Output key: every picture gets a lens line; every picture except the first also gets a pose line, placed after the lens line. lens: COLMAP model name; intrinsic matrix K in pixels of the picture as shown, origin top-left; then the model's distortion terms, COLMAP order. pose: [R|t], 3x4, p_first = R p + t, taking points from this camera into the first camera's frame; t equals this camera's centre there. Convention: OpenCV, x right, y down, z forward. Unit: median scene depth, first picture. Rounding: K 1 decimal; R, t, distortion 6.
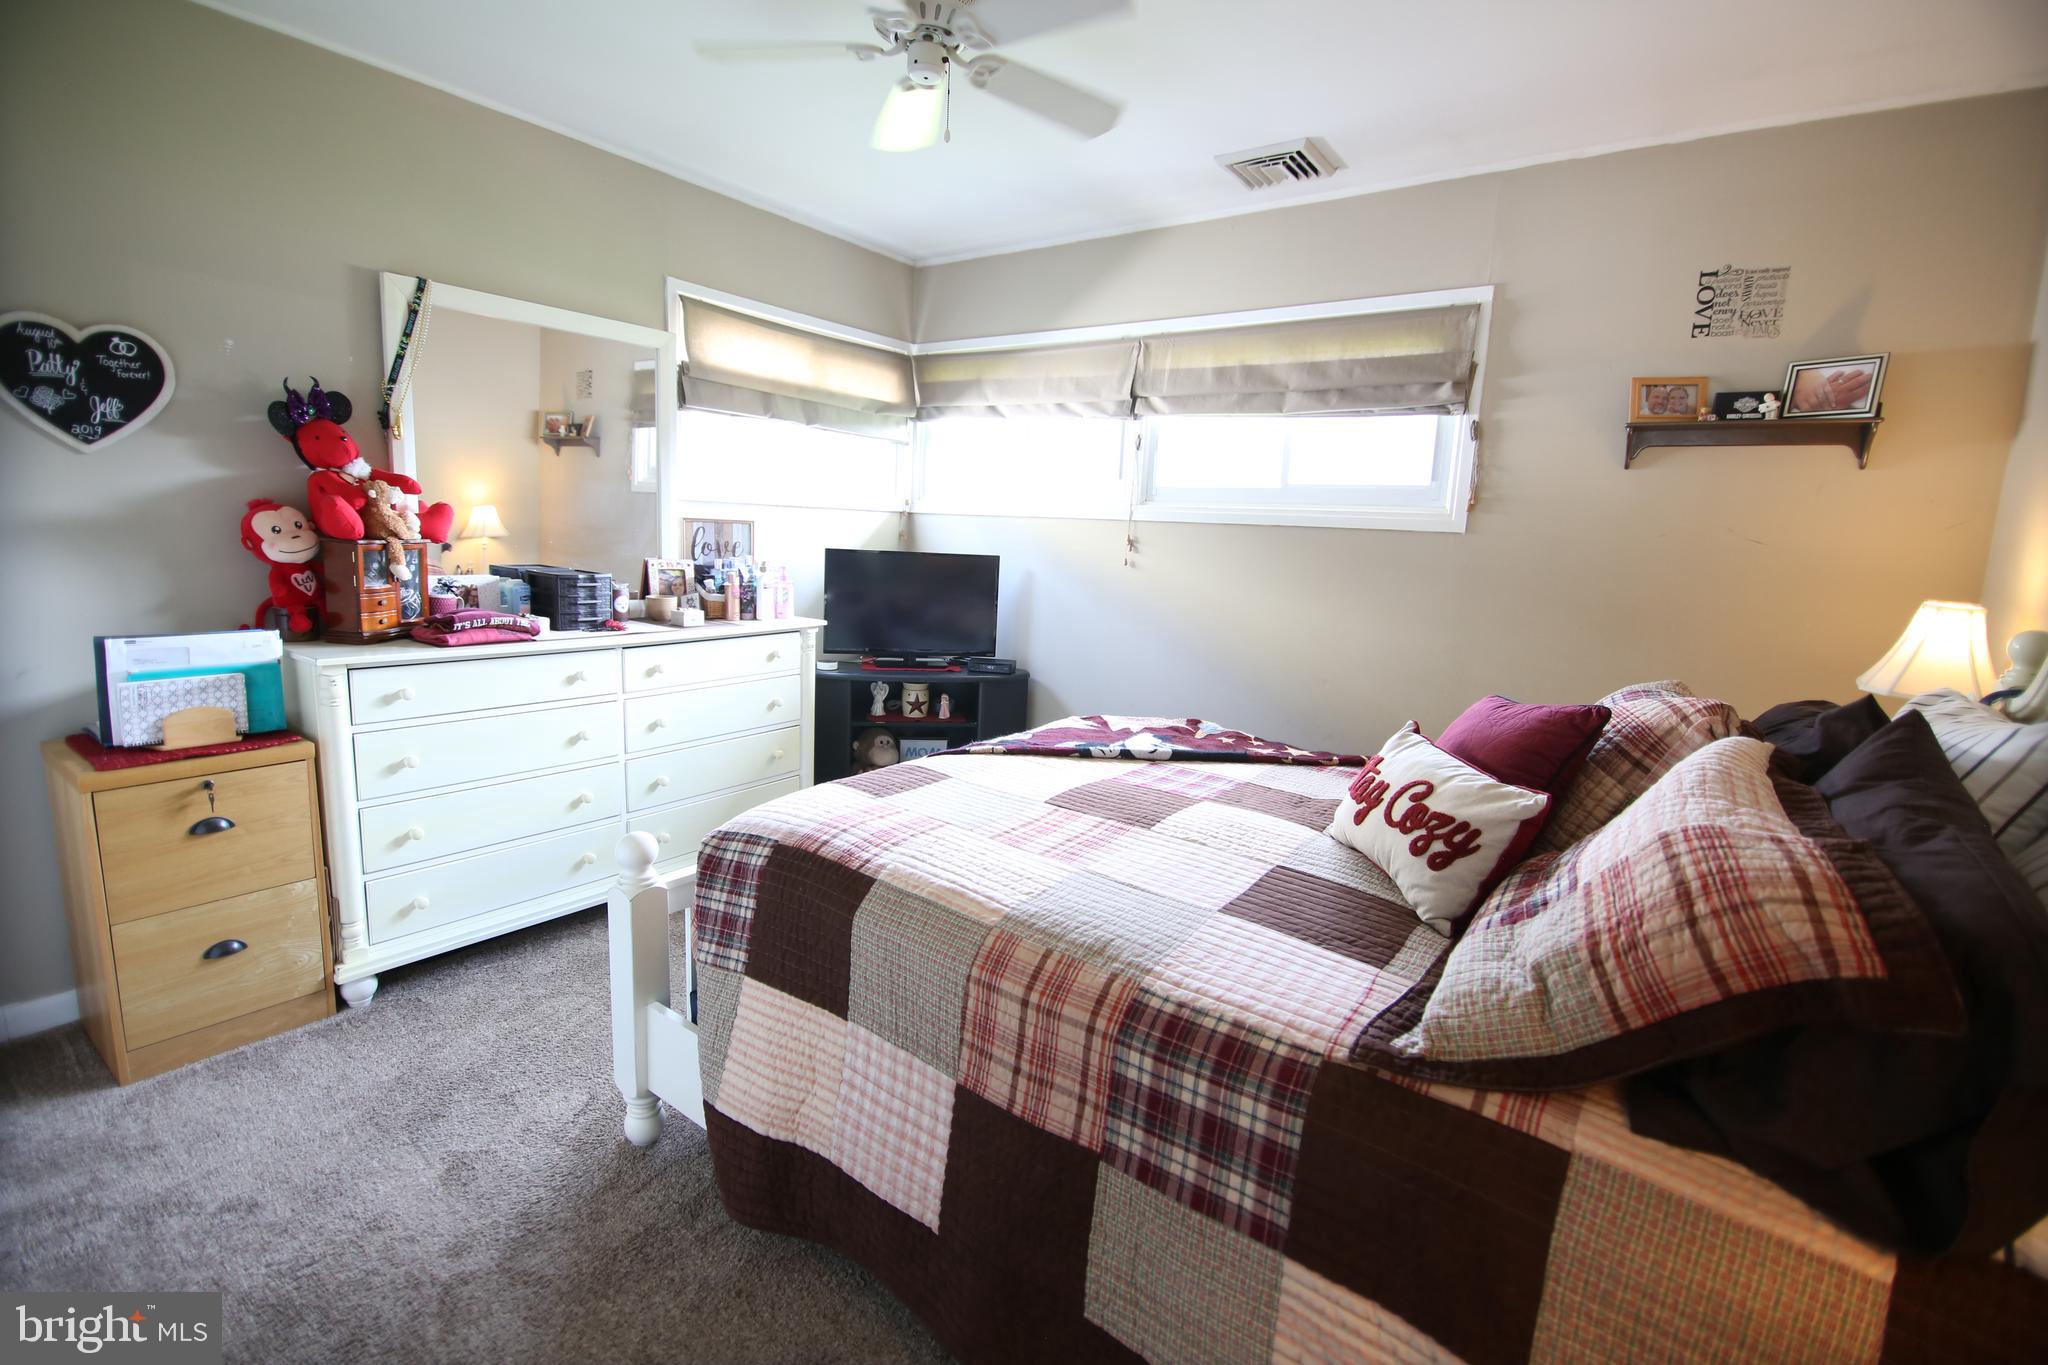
lens RADIAL K [[917.0, 0, 1021.7], [0, 917.0, 679.4], [0, 0, 1]] dist [-0.004208, -0.009562]
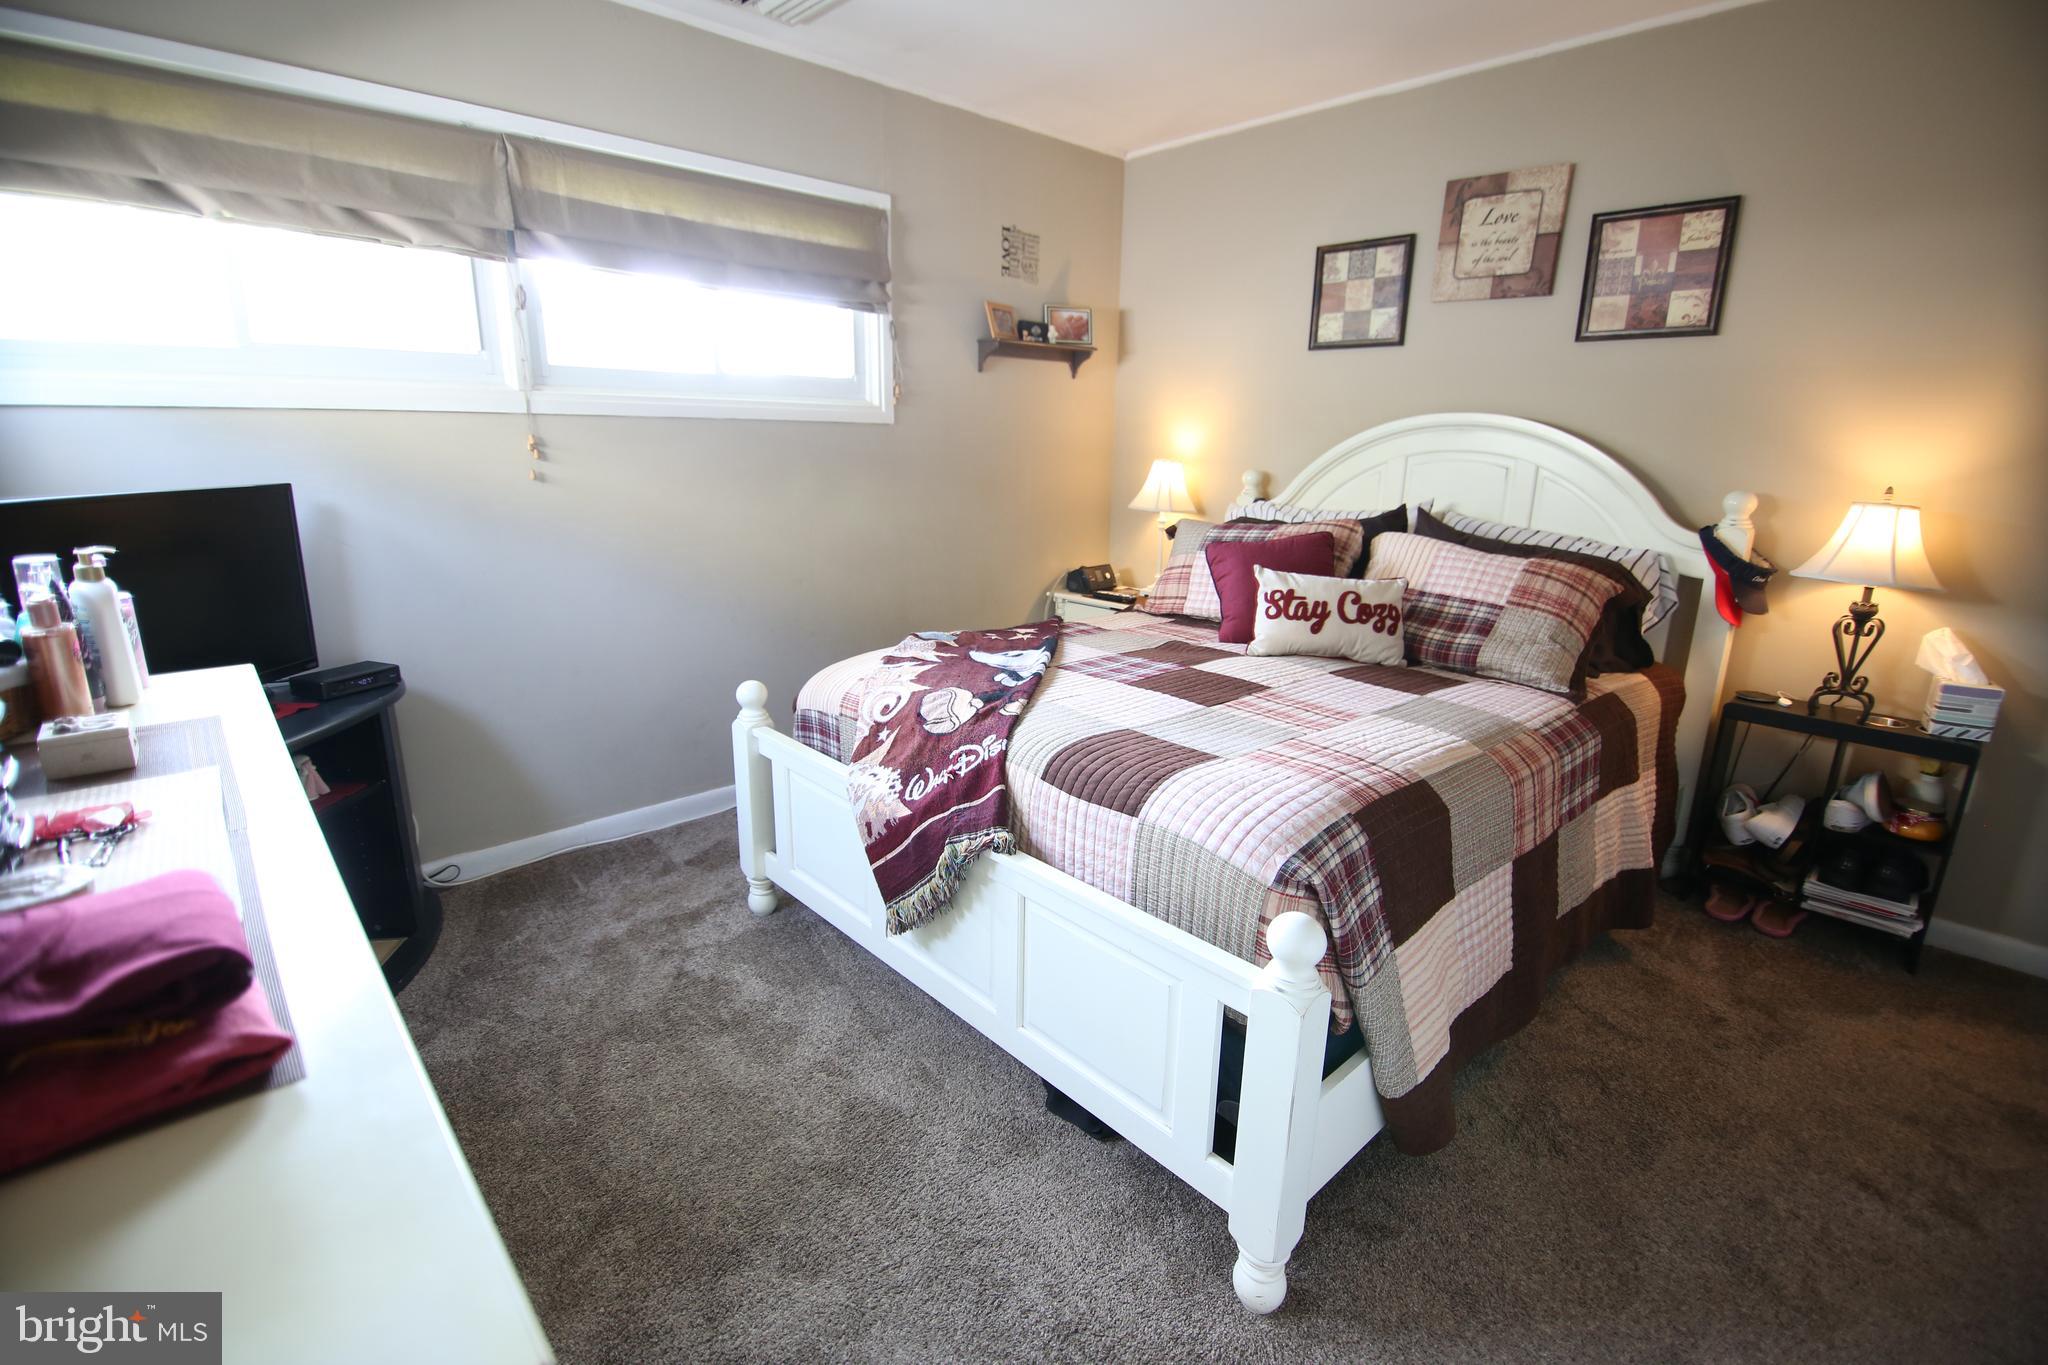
lens RADIAL K [[917.0, 0, 1022.0], [0, 917.0, 679.4], [0, 0, 1]] dist [-0.004208, -0.009562]
pose [[0.190523, -0.289795, 0.937934, -0.756906], [0.153075, 0.952518, 0.263207, -0.156797], [-0.969675, 0.093428, 0.225837, 0.734165]]
